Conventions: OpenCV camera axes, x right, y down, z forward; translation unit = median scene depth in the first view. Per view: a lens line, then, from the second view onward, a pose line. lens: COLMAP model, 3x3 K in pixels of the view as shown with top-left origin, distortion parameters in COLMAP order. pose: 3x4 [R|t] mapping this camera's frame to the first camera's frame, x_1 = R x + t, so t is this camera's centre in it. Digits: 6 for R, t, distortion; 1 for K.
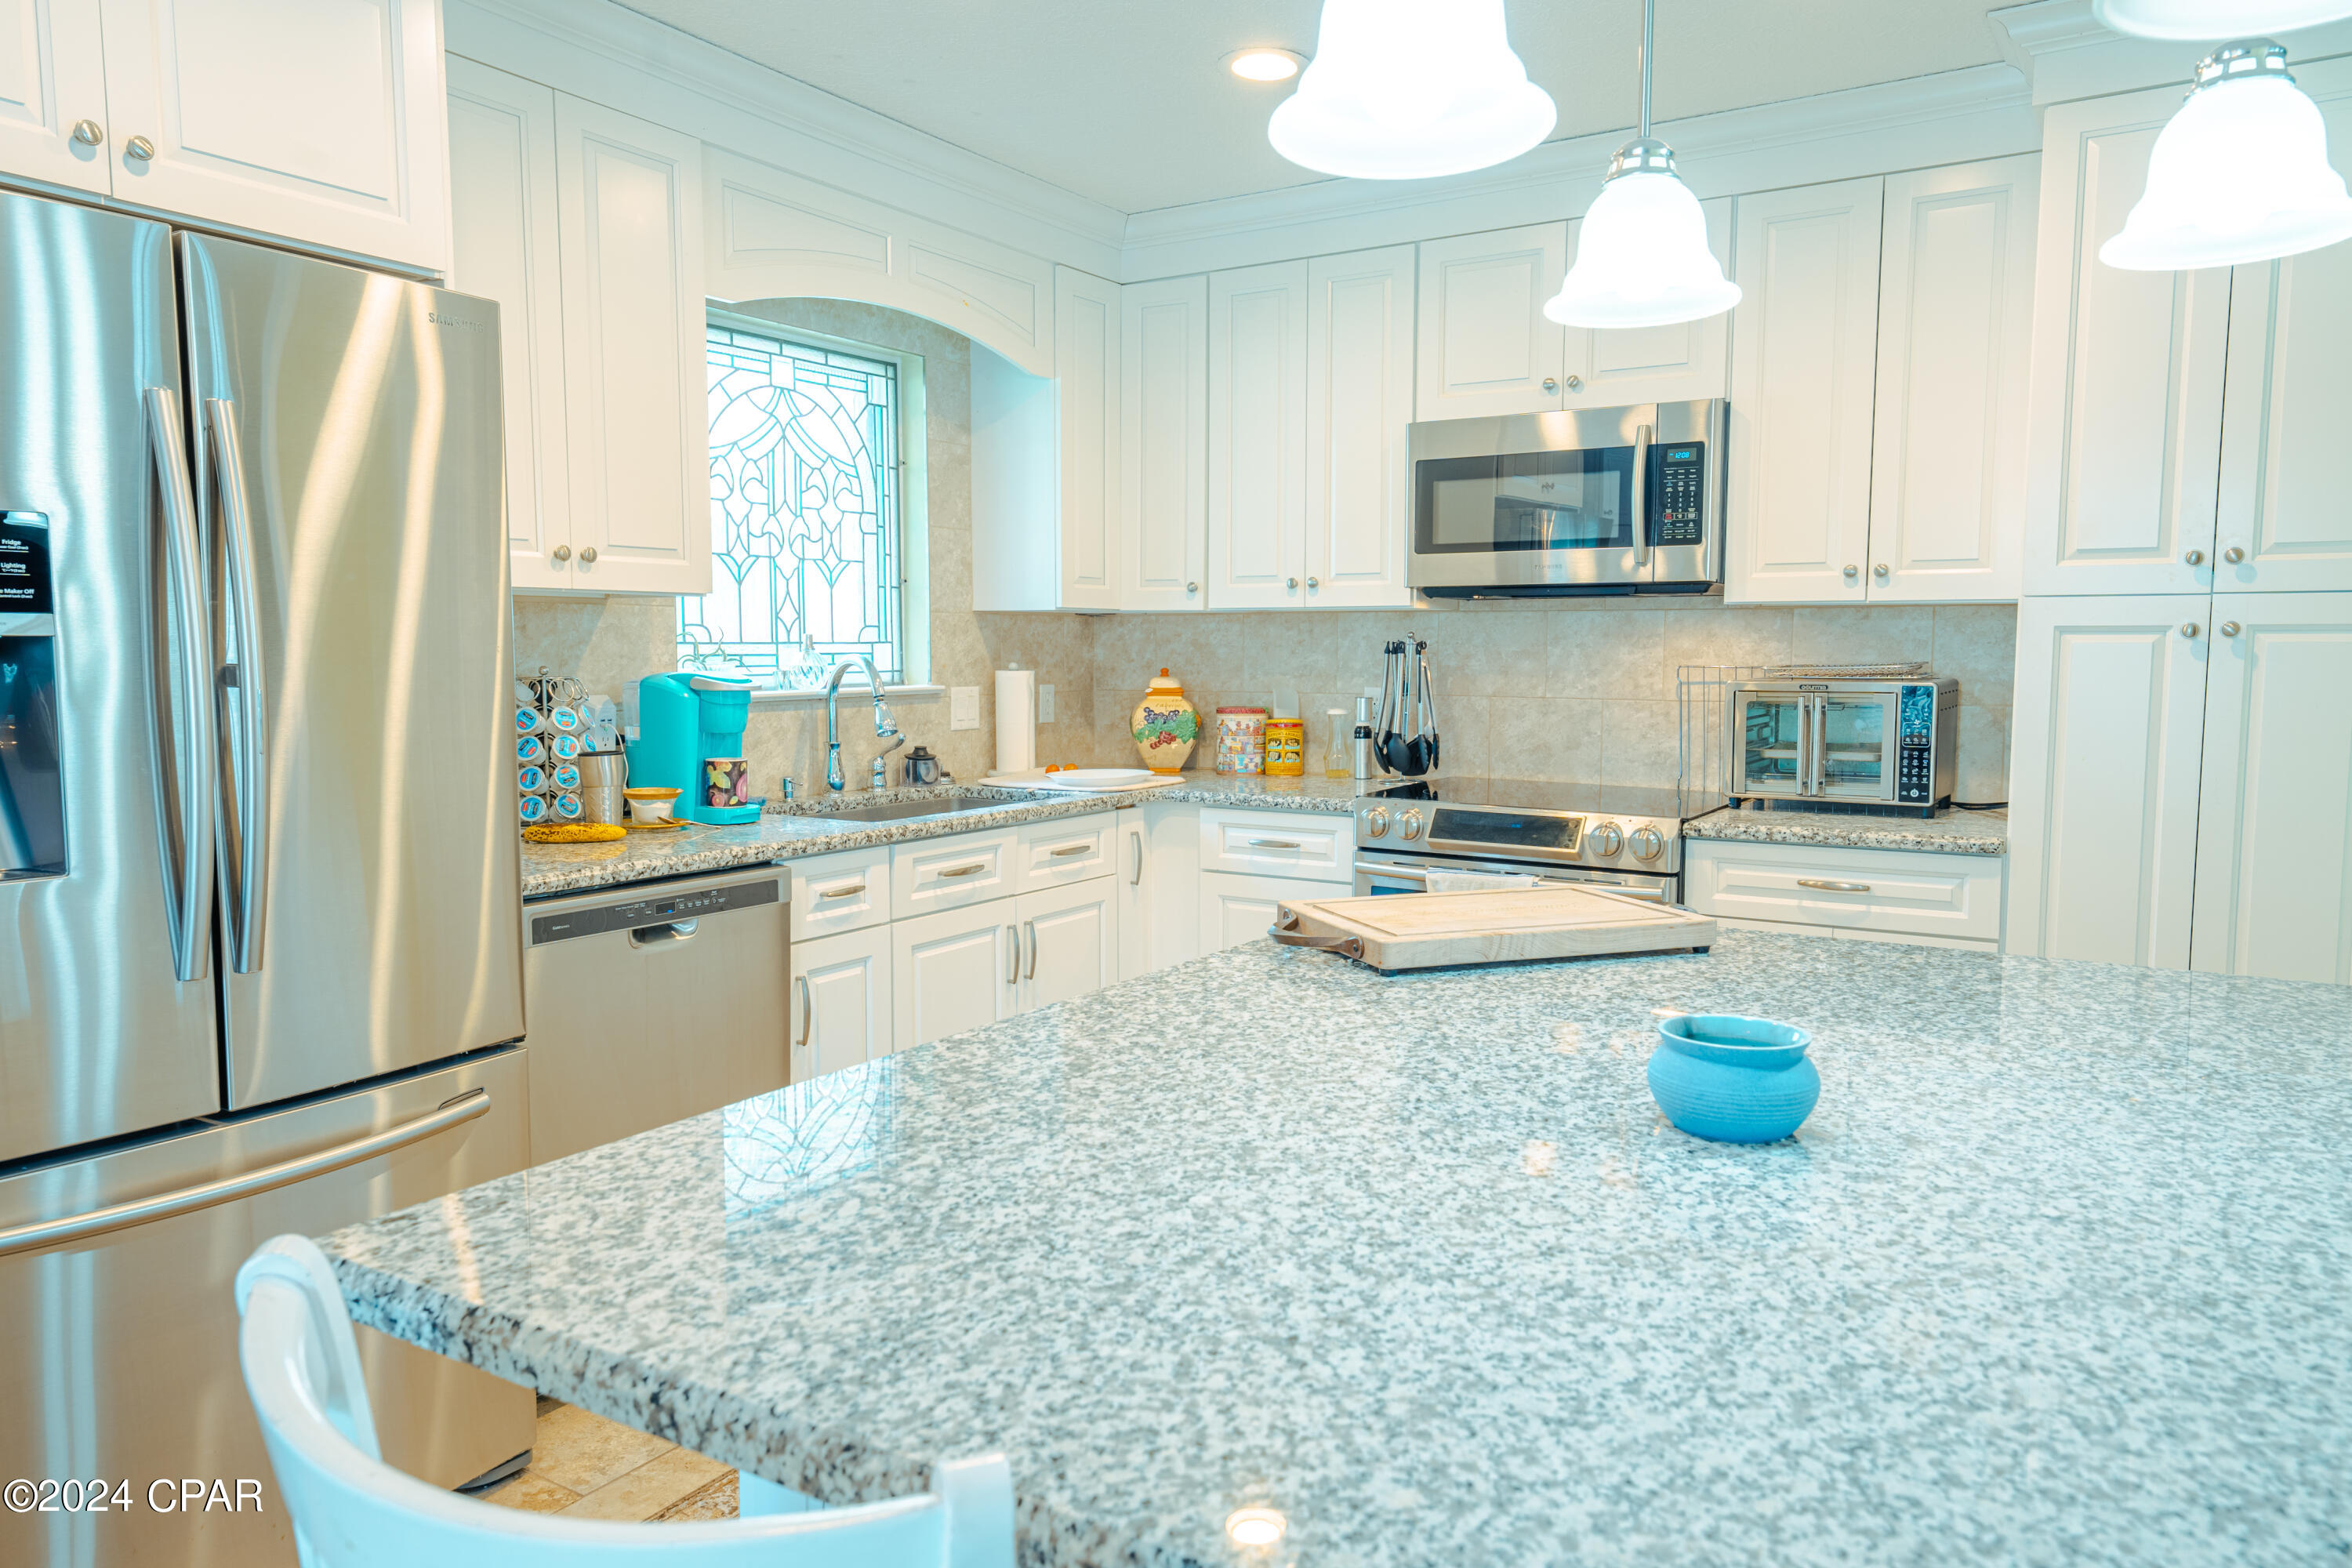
lens RADIAL K [[1601.0, 0, 1170.3], [0, 1601.0, 775.1], [0, 0, 1]] dist [0.028817, 0.002719]
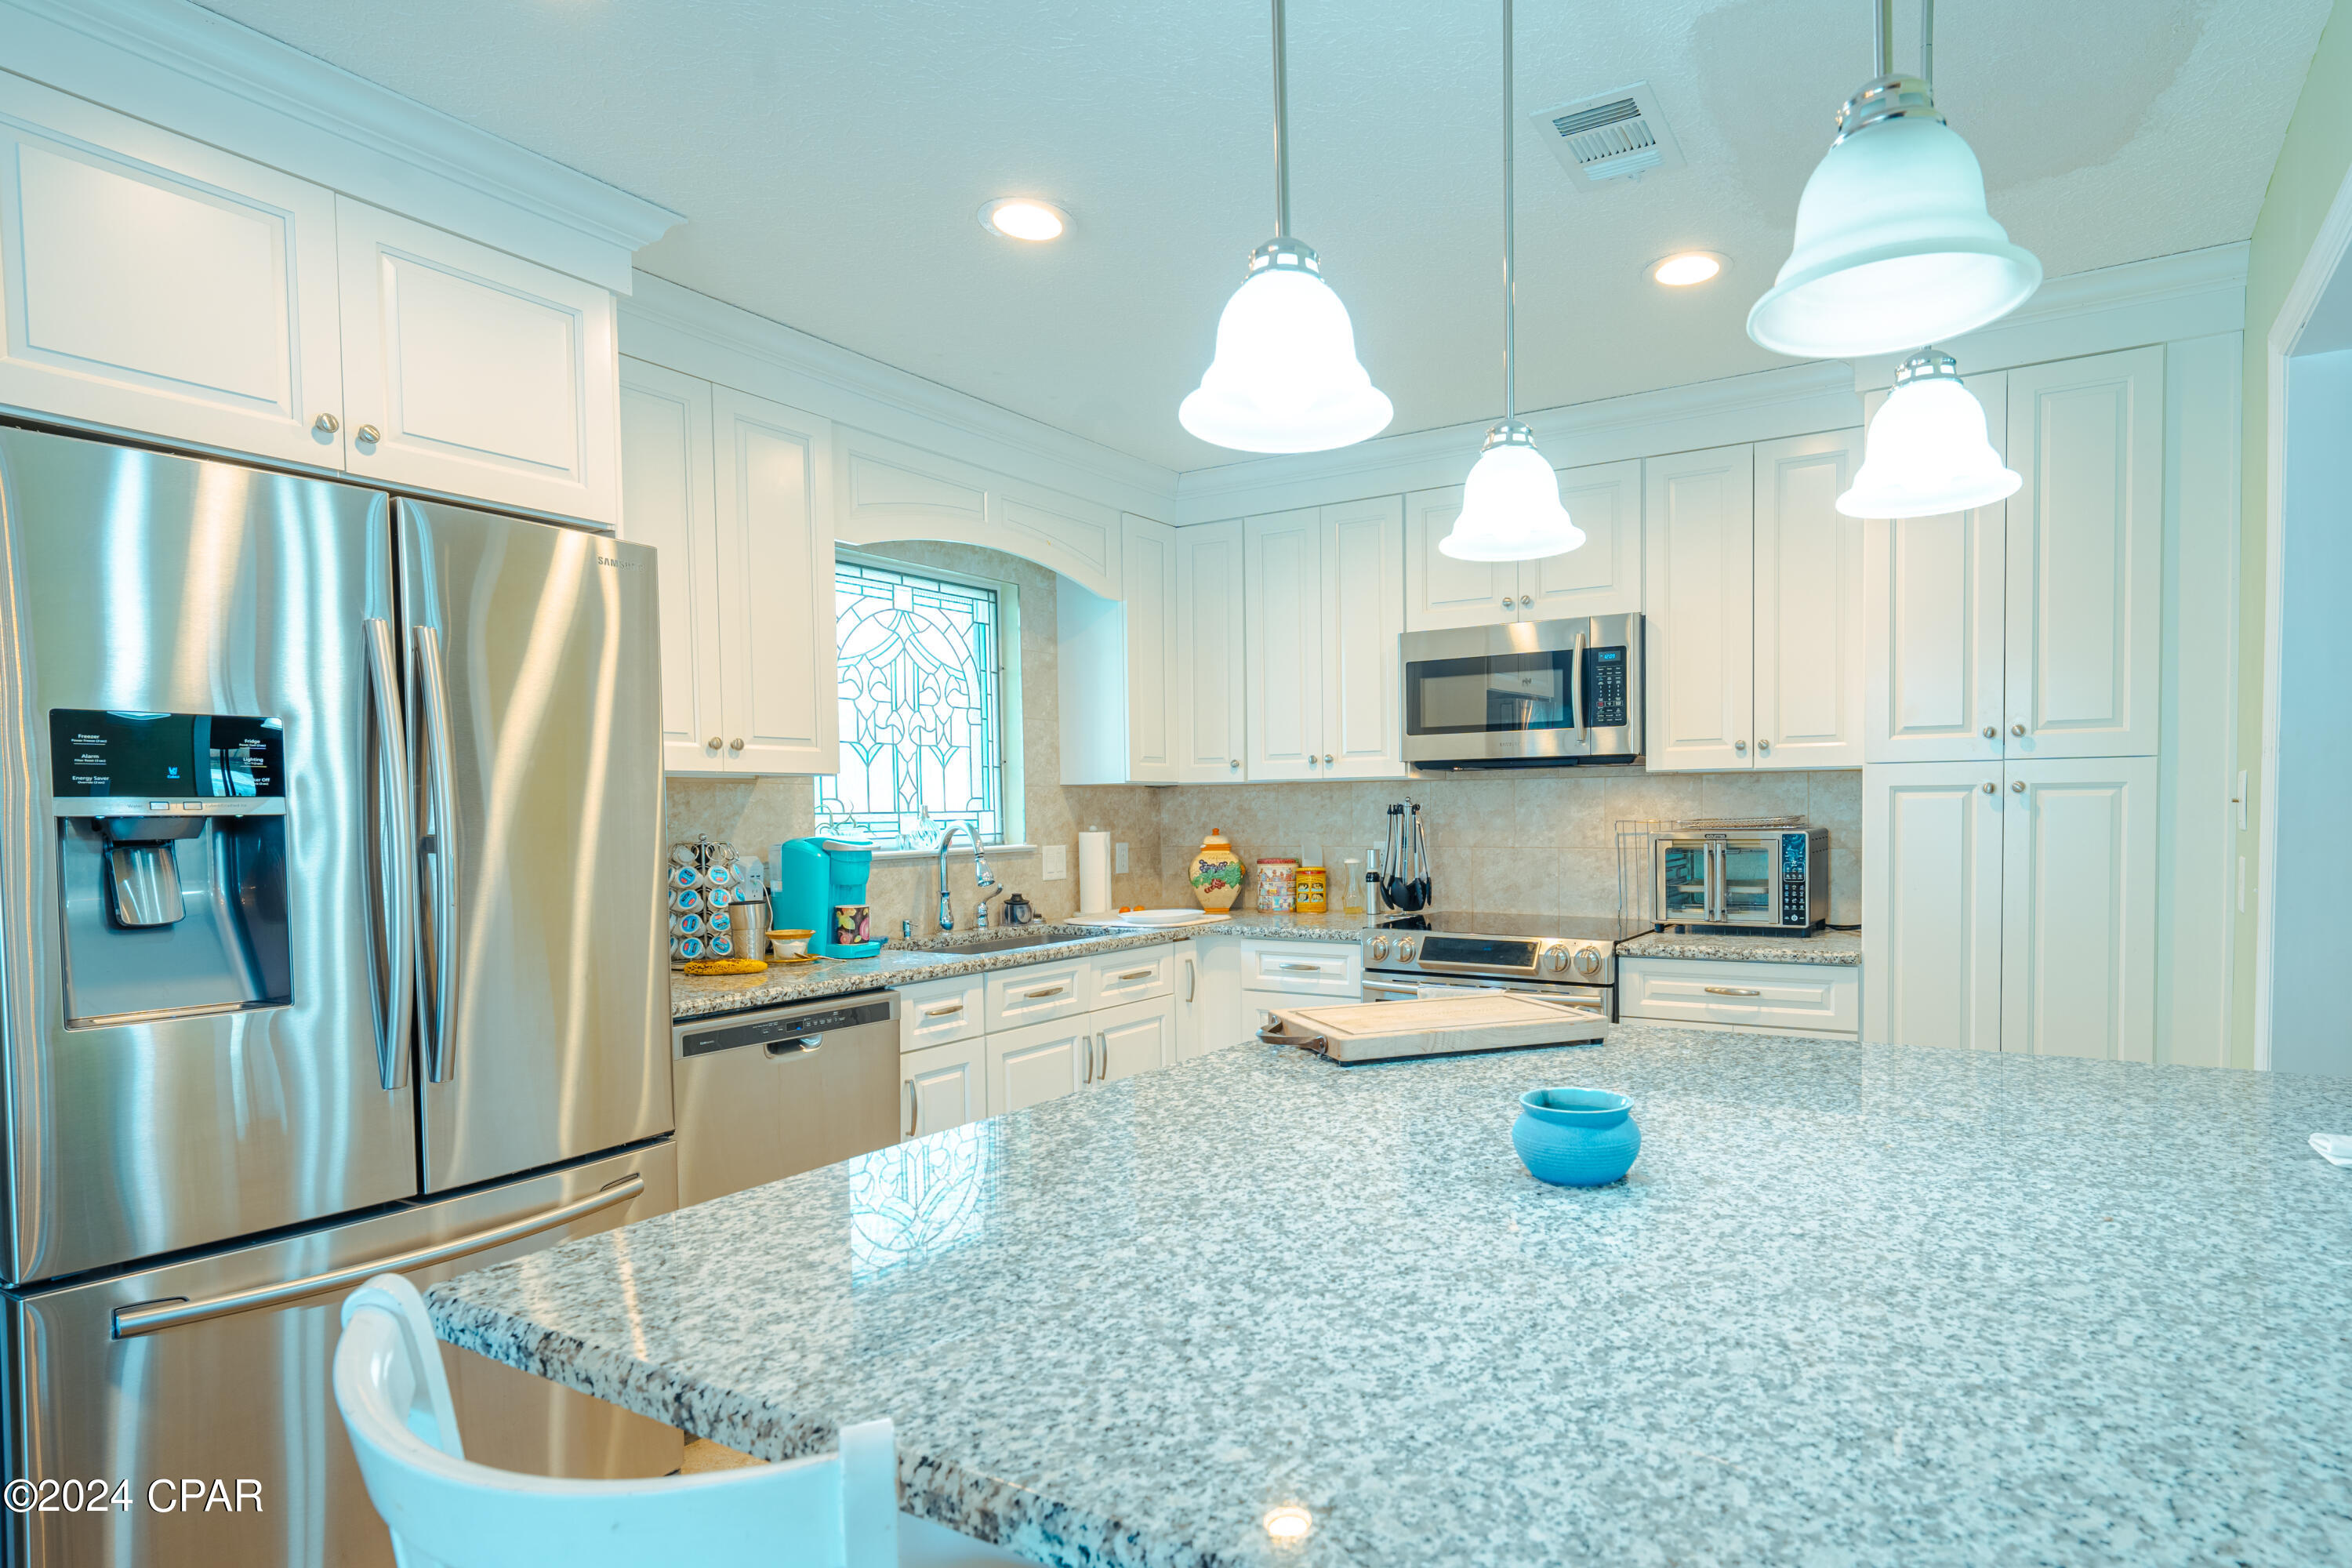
lens RADIAL K [[1293.2, 0, 1288.4], [0, 1293.2, 854.6], [0, 0, 1]] dist [0.005891, 0.001451]
pose [[0.999490, -0.014827, 0.028276, 0.035533], [0.016141, 0.998772, -0.046834, 0.002920], [-0.027547, 0.047266, 0.998502, -0.015300]]
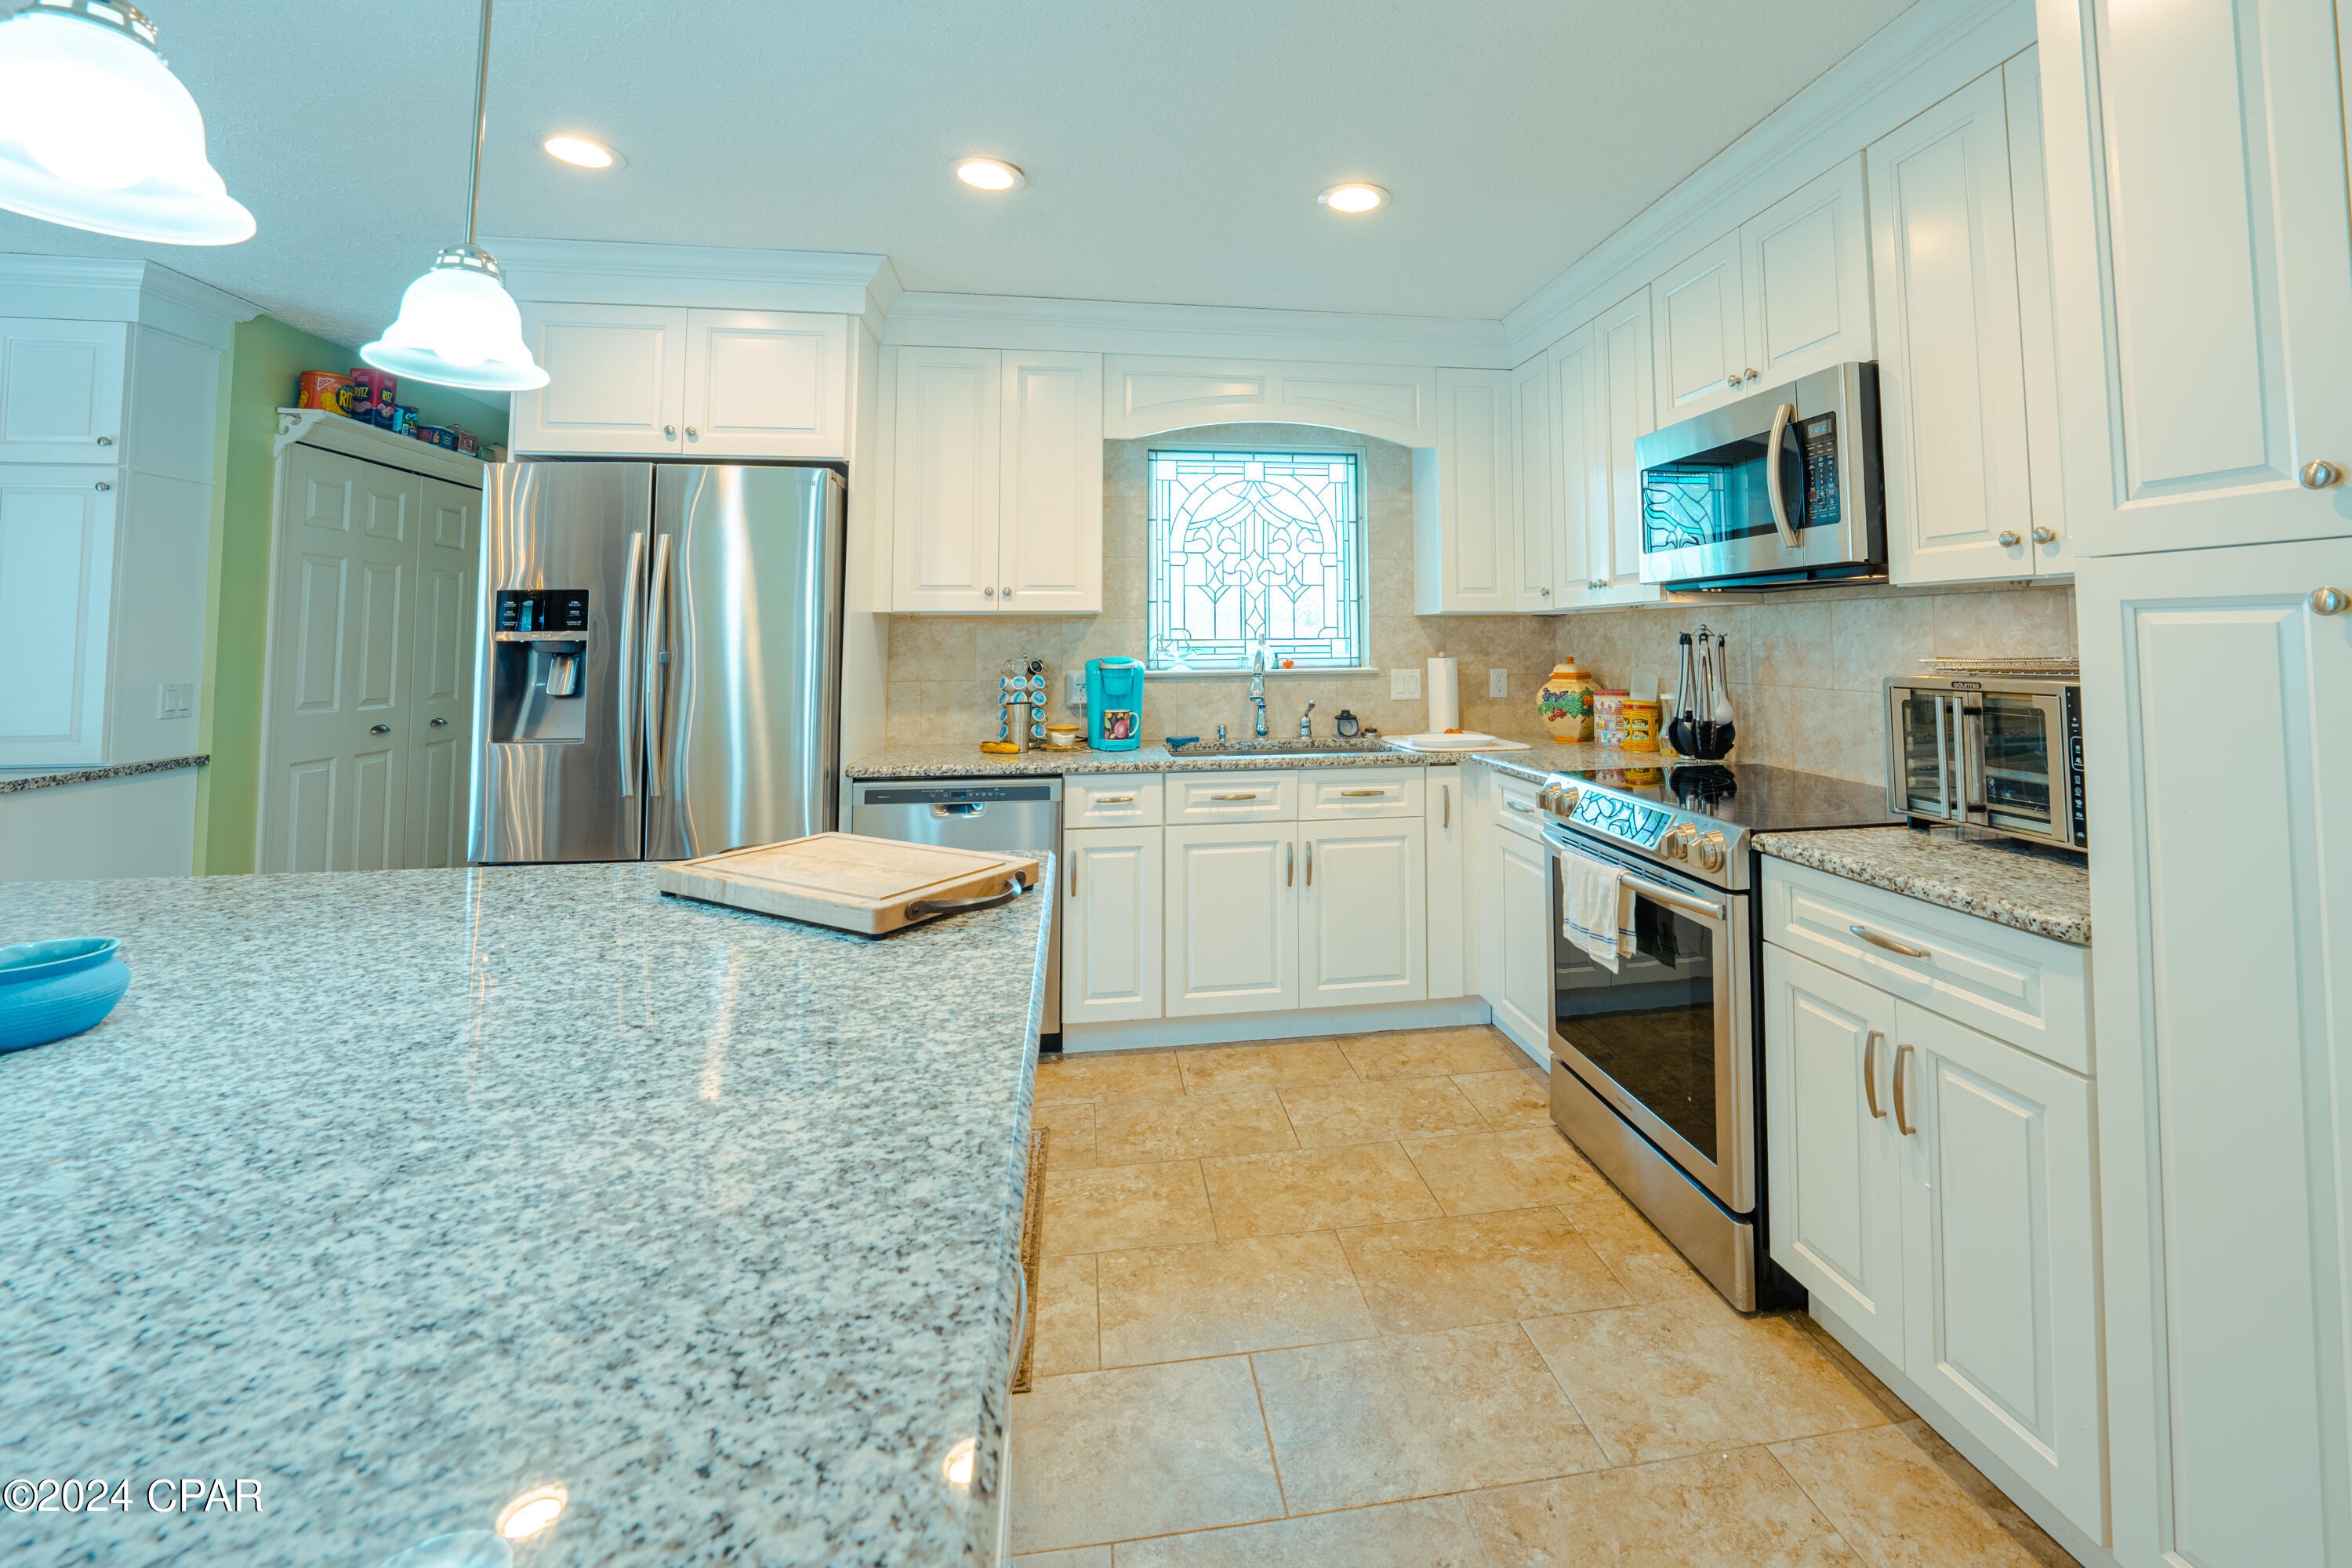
lens RADIAL K [[968.6, 0, 1229.5], [0, 968.6, 590.5], [0, 0, 1]] dist [-0.014373, 0.000045]
pose [[0.656322, -0.045857, -0.753086, 0.572387], [-0.054720, 0.992629, -0.108132, -0.032580], [0.752494, 0.112178, 0.648976, 0.449953]]
